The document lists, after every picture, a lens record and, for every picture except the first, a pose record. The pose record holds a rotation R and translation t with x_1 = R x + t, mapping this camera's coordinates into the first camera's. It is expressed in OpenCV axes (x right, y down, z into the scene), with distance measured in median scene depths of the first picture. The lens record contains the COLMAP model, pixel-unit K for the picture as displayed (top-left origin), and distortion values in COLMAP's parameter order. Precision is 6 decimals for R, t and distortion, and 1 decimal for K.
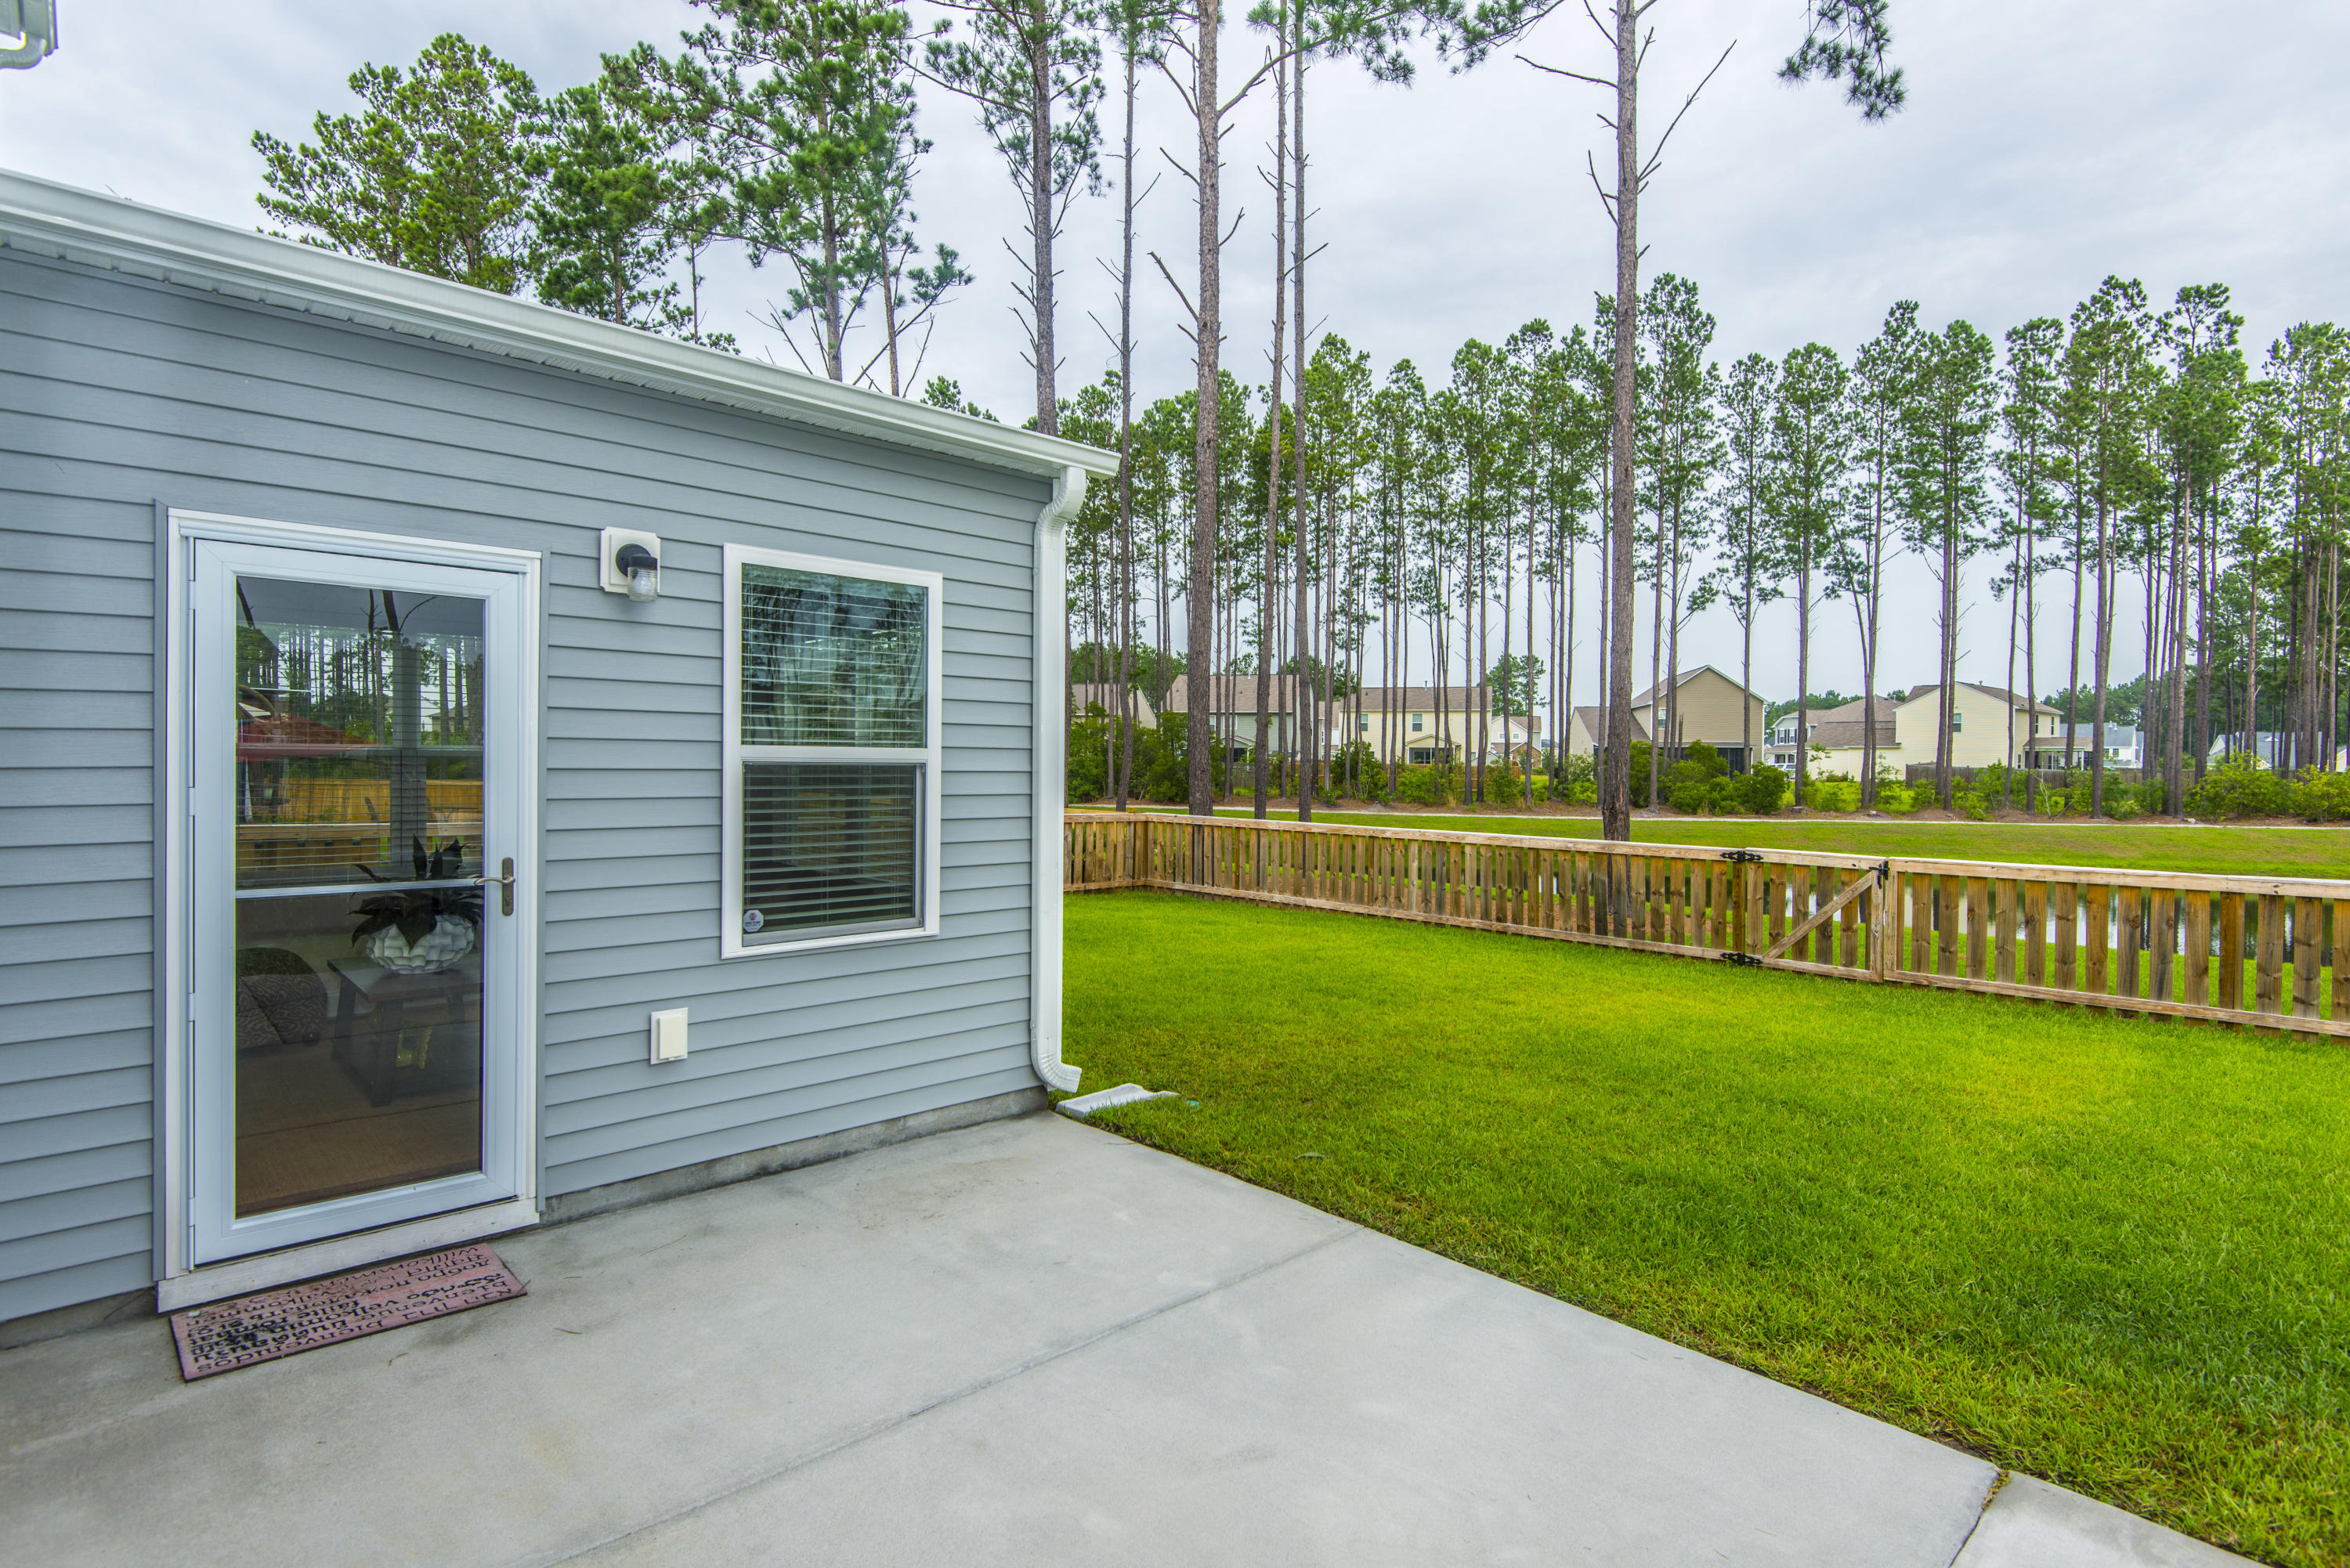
lens RADIAL K [[1131.7, 0, 1175.0], [0, 1131.7, 784.0], [0, 0, 1]] dist [0.023967, -0.026757]
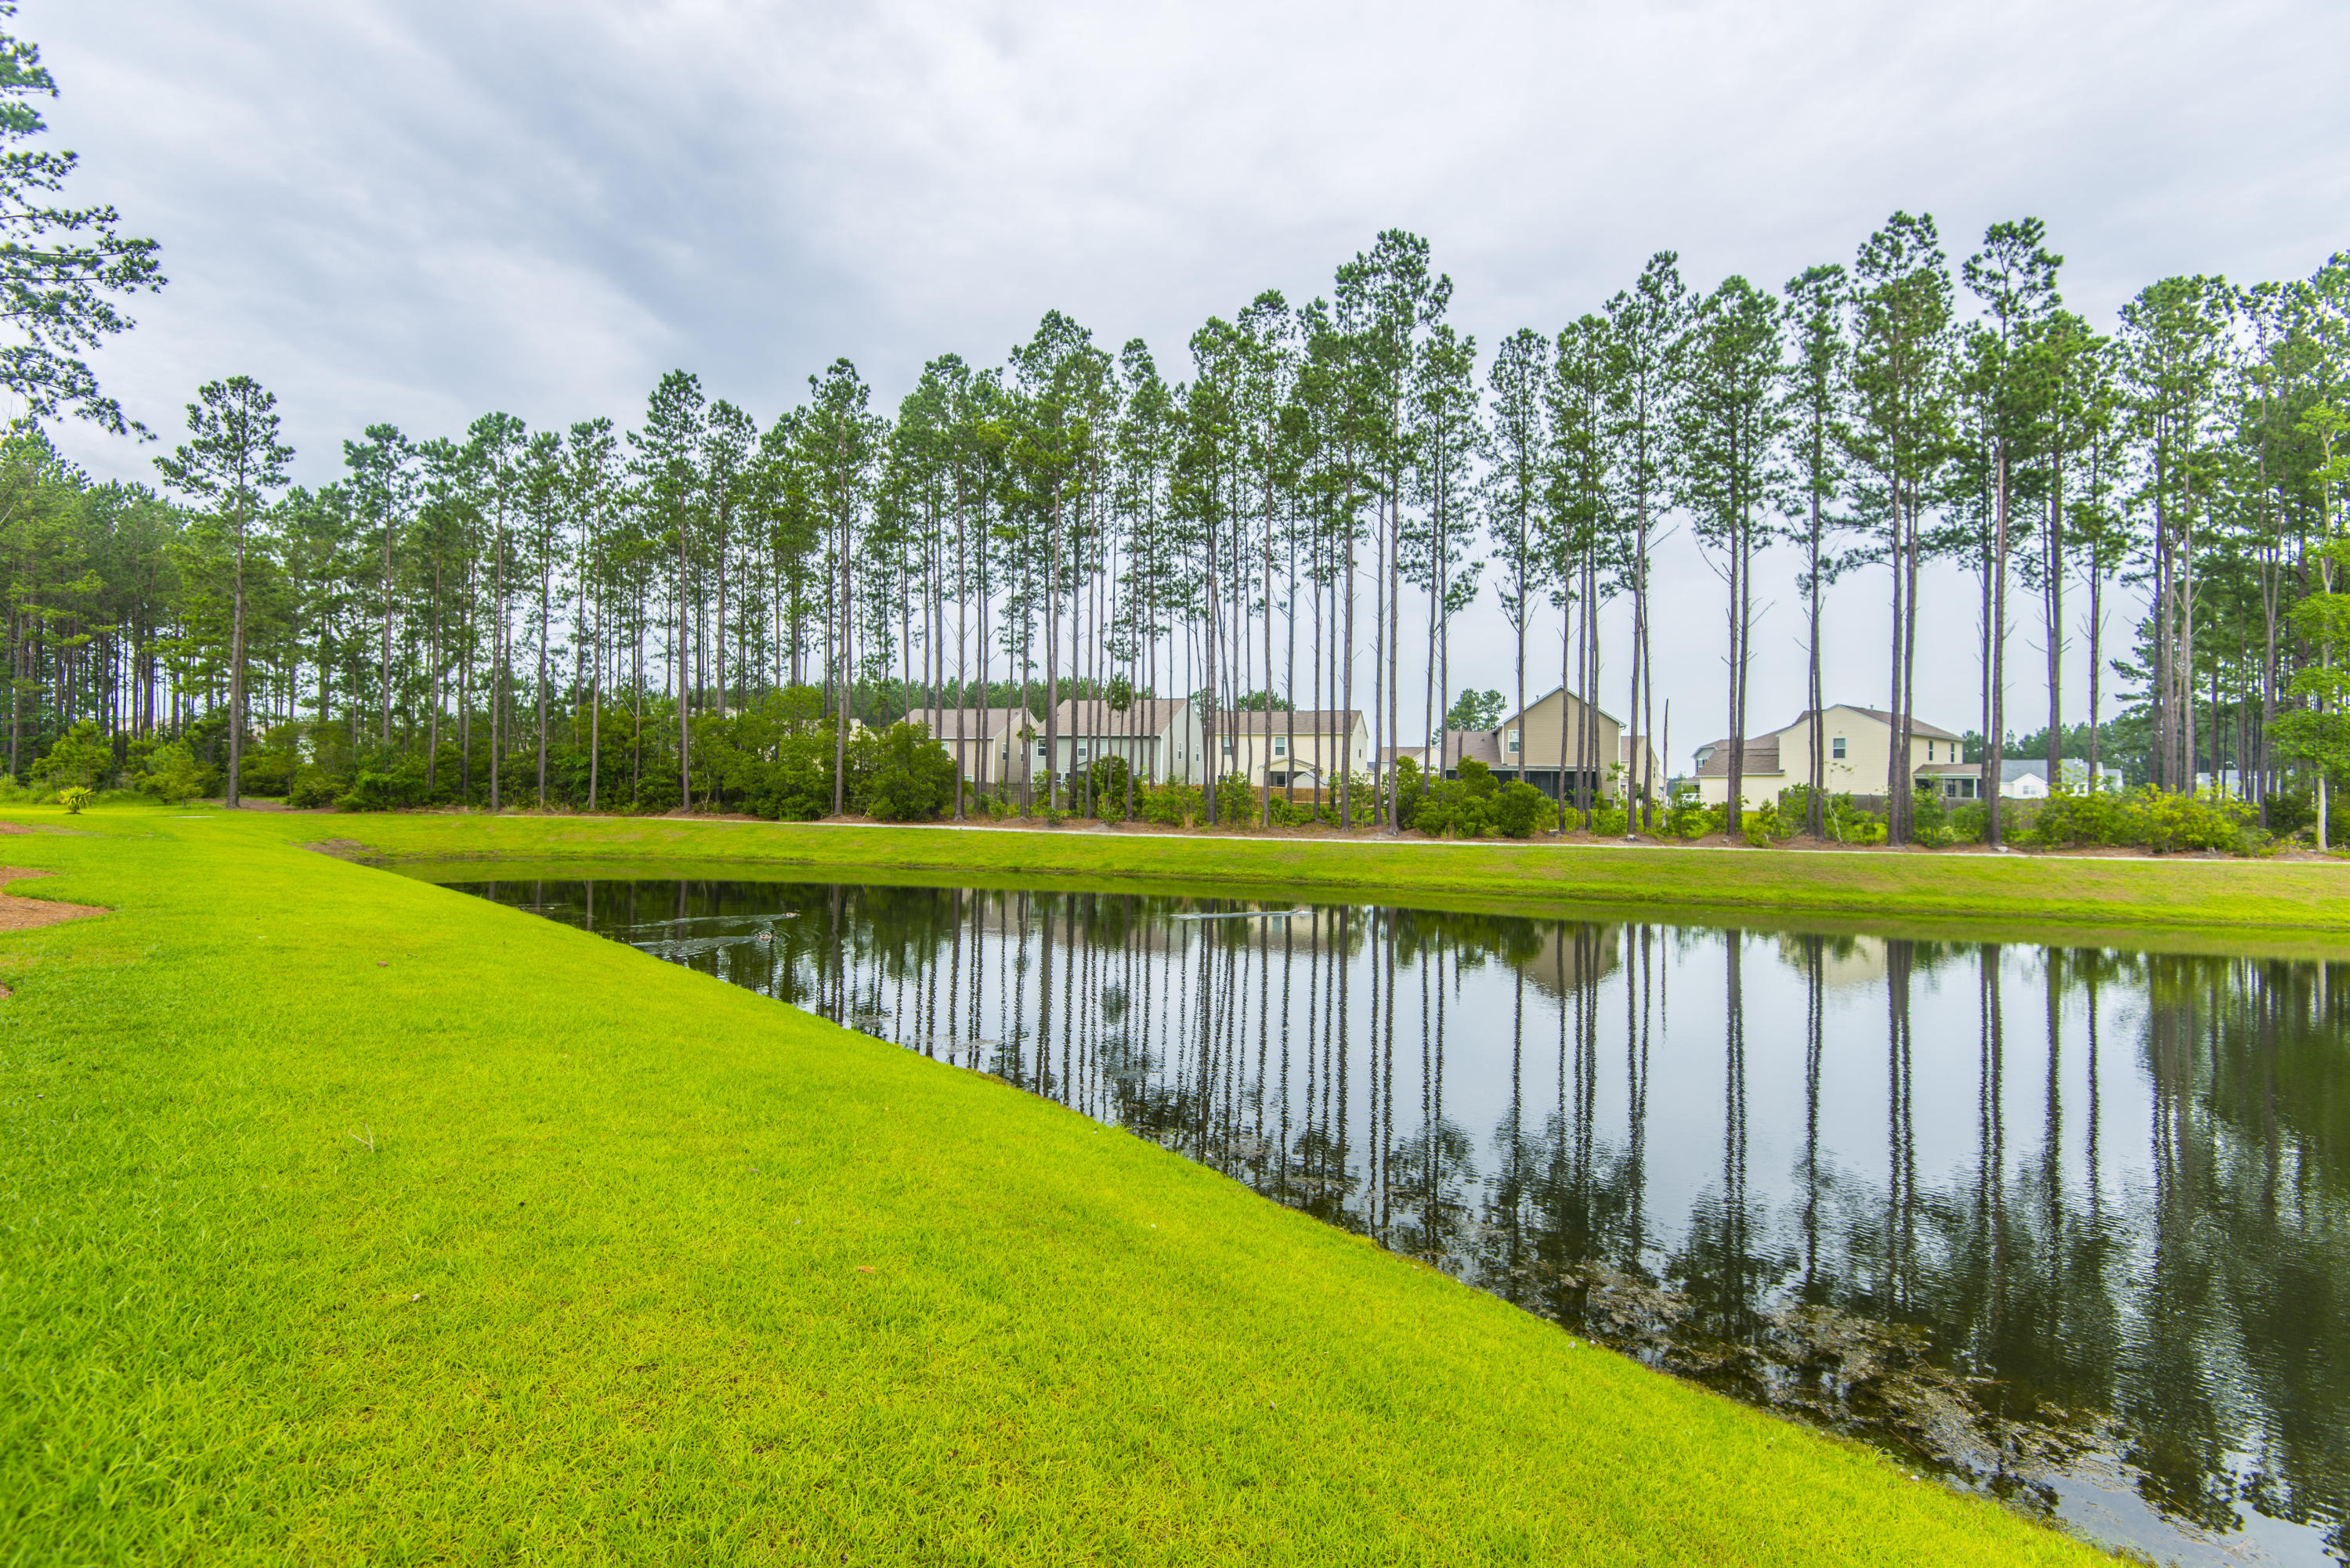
lens RADIAL K [[1054.1, 0, 1175.0], [0, 1054.1, 784.0], [0, 0, 1]] dist [0.031868, -0.028364]
pose [[0.998903, 0.007232, -0.046264, 0.288806], [-0.008757, 0.999422, -0.032845, 0.013469], [0.046000, 0.033214, 0.998389, 0.168322]]
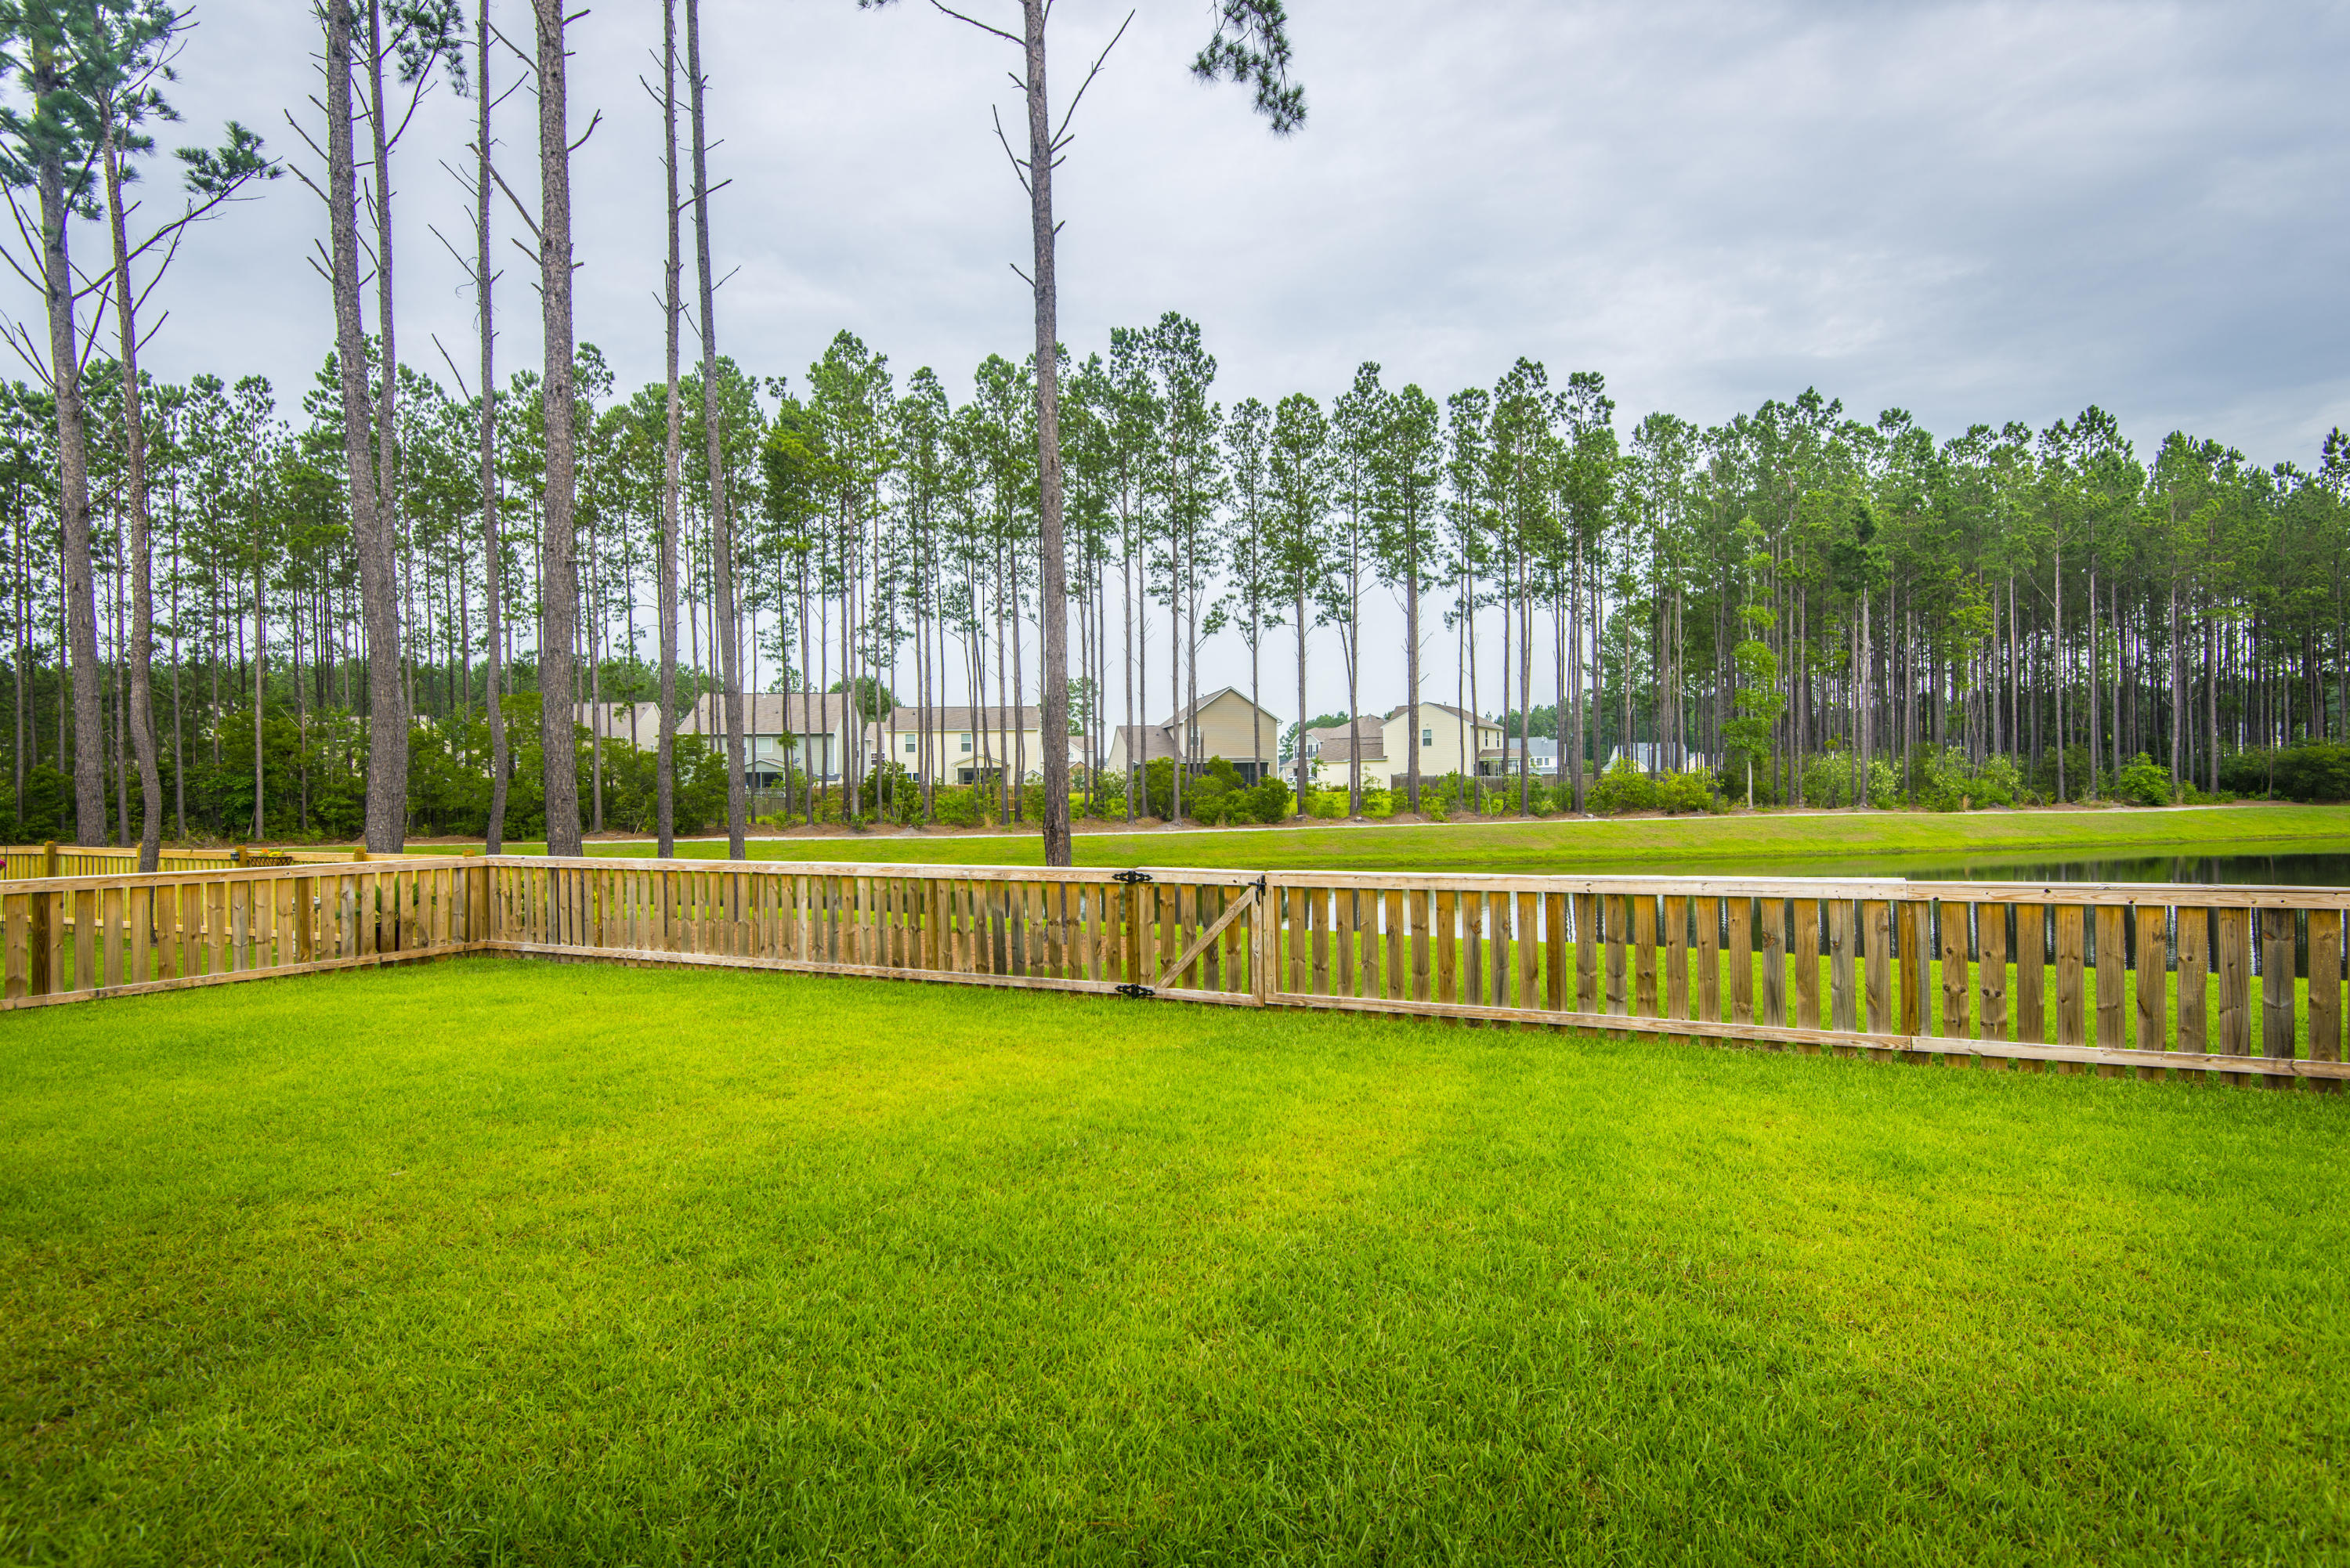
lens RADIAL K [[1131.7, 0, 1175.0], [0, 1131.7, 784.0], [0, 0, 1]] dist [0.023967, -0.026757]
pose [[0.931843, -0.024577, 0.362029, 0.043736], [0.031565, 0.999412, -0.013399, 0.000647], [-0.361487, 0.023913, 0.932070, 0.031612]]
